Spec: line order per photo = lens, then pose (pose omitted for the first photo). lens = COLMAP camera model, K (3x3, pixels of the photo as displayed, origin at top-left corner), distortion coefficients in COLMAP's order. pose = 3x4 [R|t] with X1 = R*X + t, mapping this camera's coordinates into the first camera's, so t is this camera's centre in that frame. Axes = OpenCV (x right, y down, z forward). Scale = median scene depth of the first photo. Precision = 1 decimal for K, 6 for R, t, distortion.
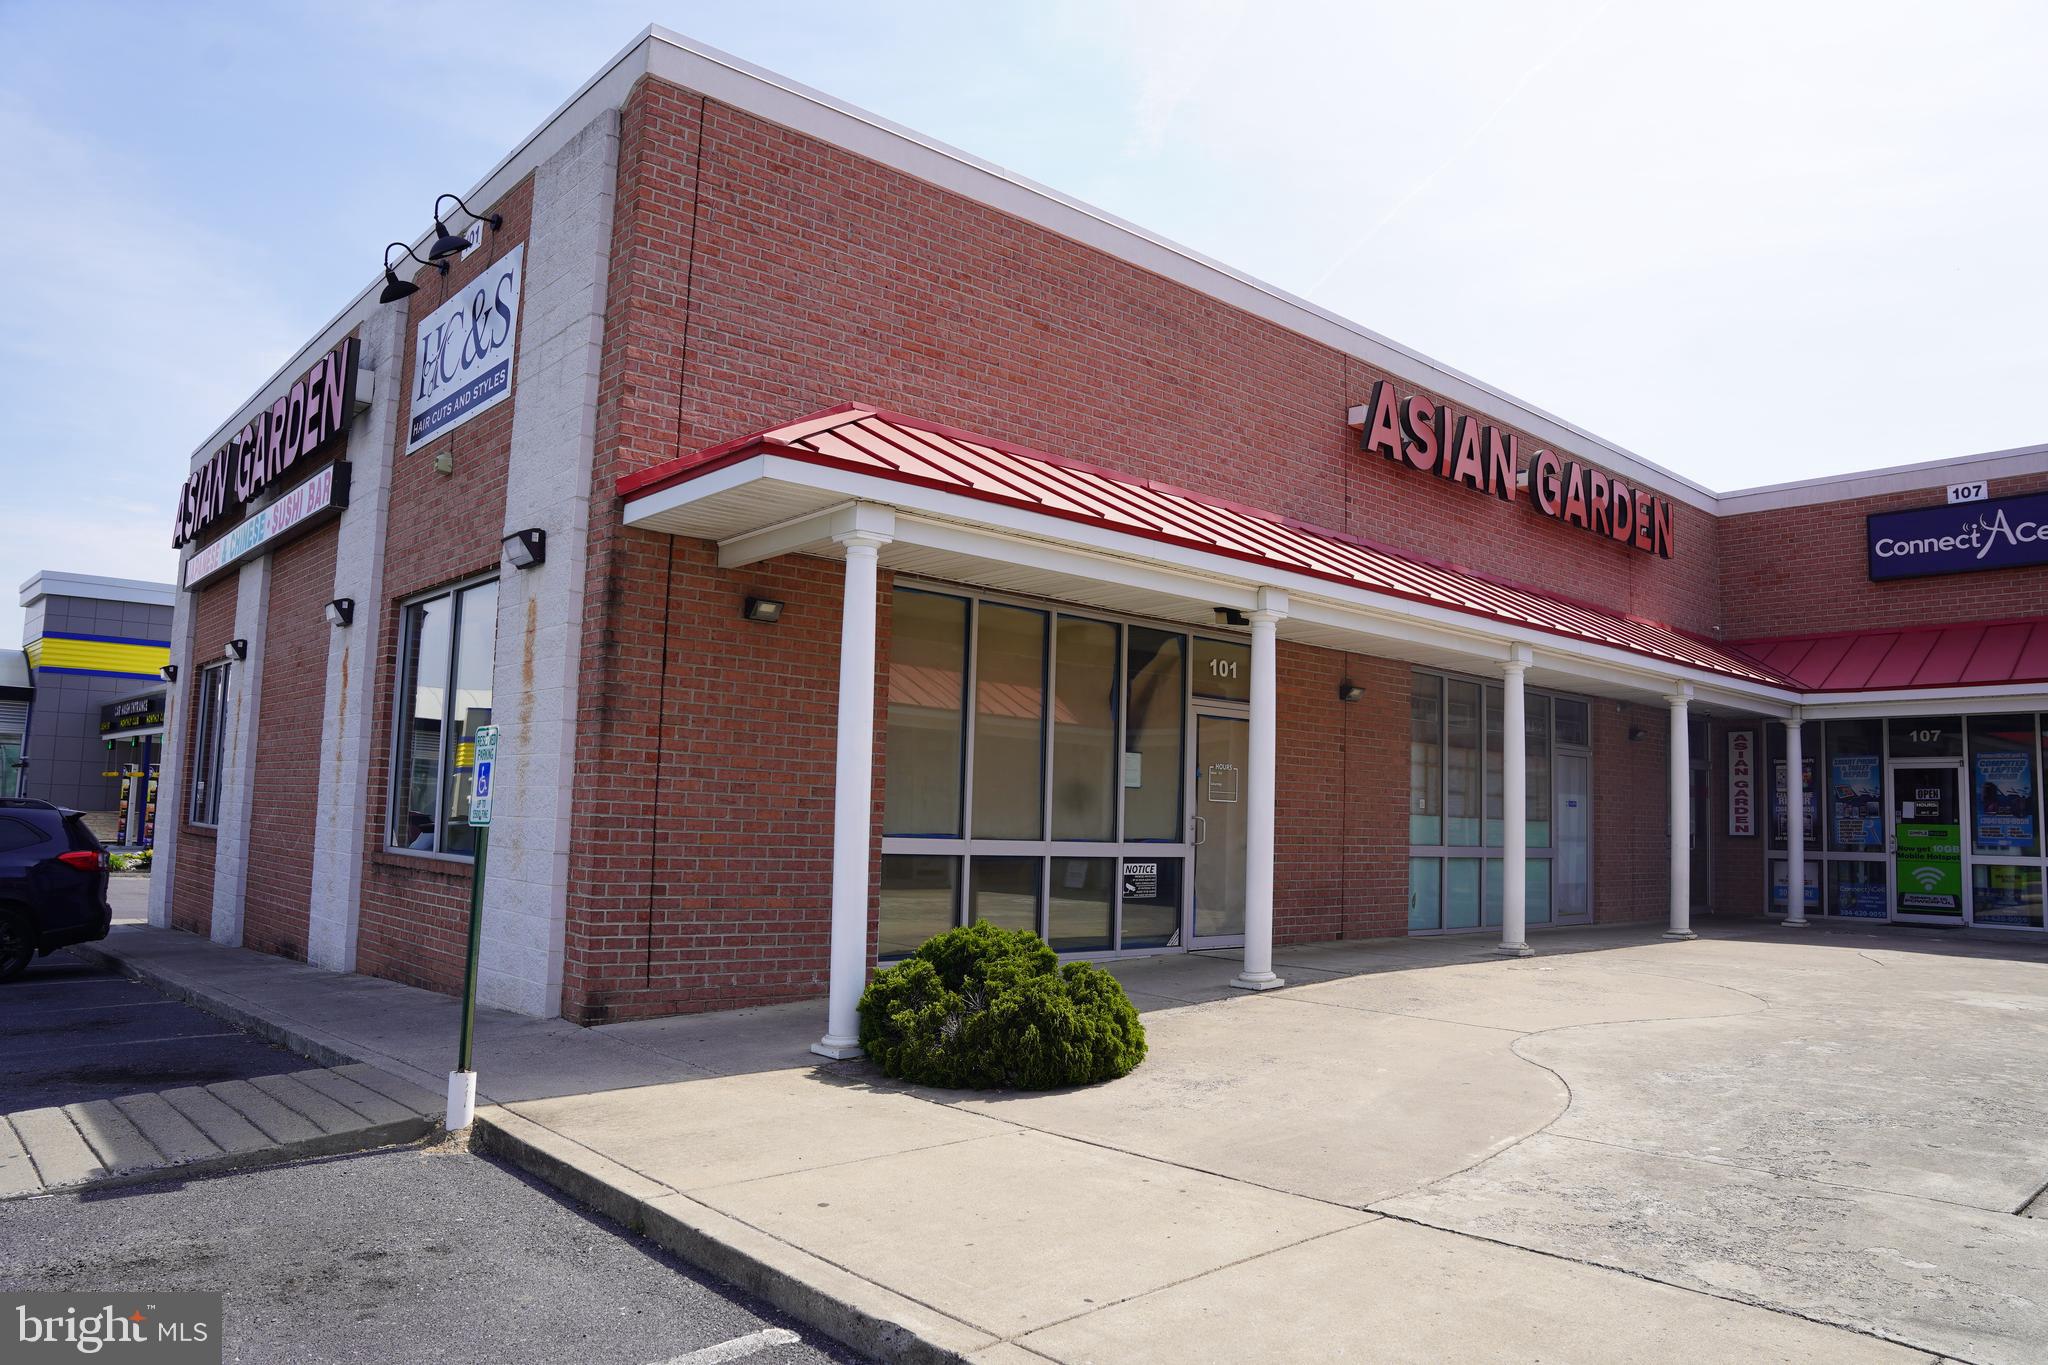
lens RADIAL K [[1413.5, 0, 1024.0], [0, 1413.5, 682.5], [0, 0, 1]] dist [-0.168576, 0.121704]
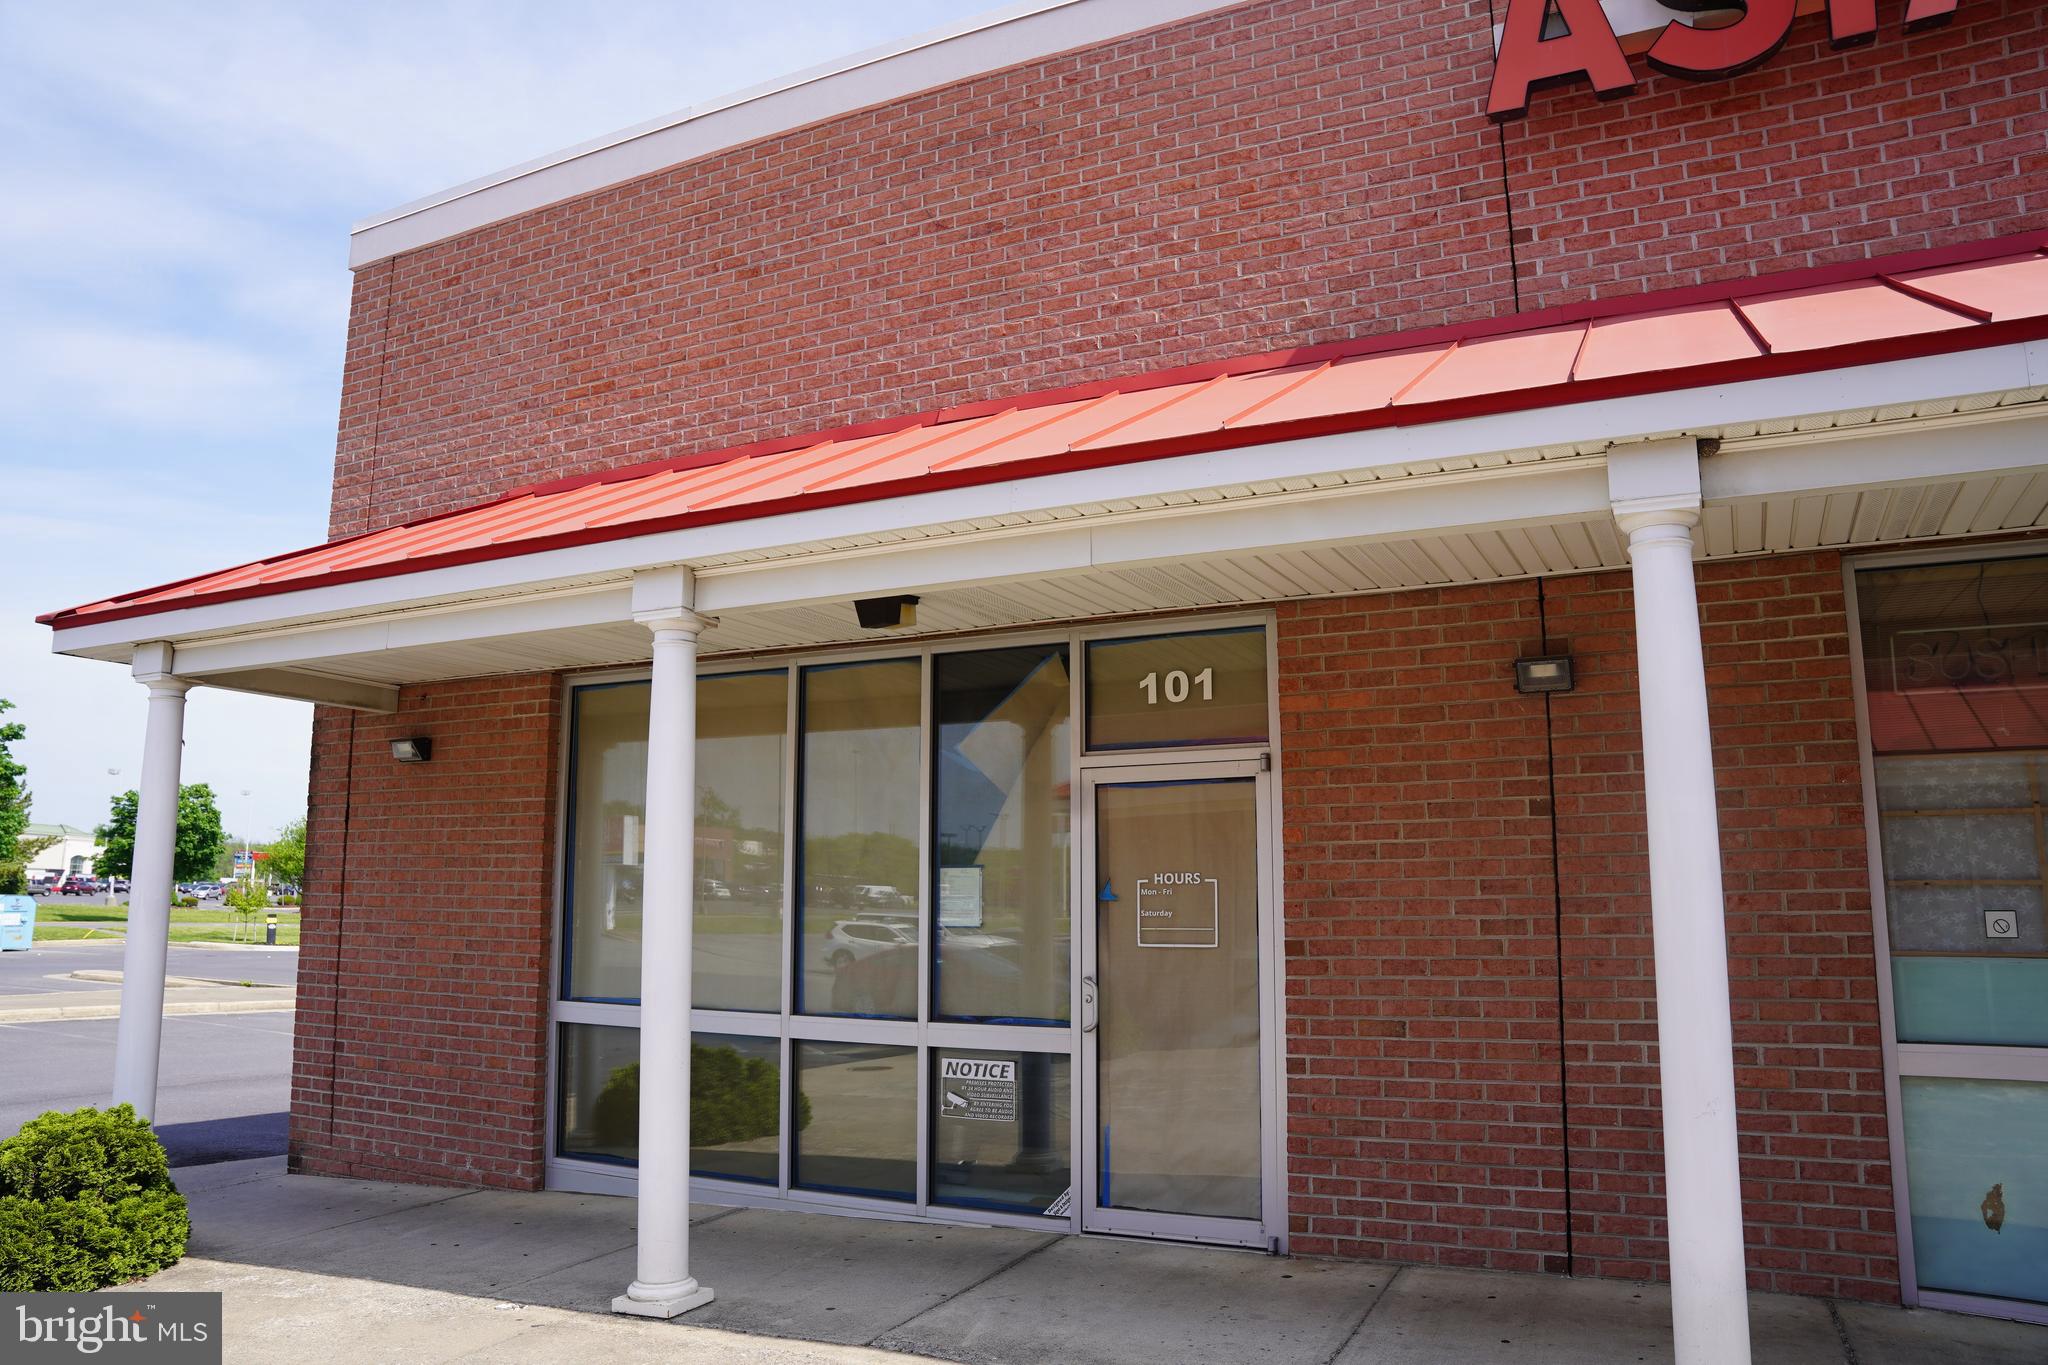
lens RADIAL K [[1413.5, 0, 1024.0], [0, 1413.5, 682.5], [0, 0, 1]] dist [-0.168576, 0.121704]
pose [[0.378280, -0.172909, -0.909399, 0.785028], [0.104519, 0.984096, -0.143635, 0.075734], [0.919772, -0.040715, 0.390336, 0.993856]]
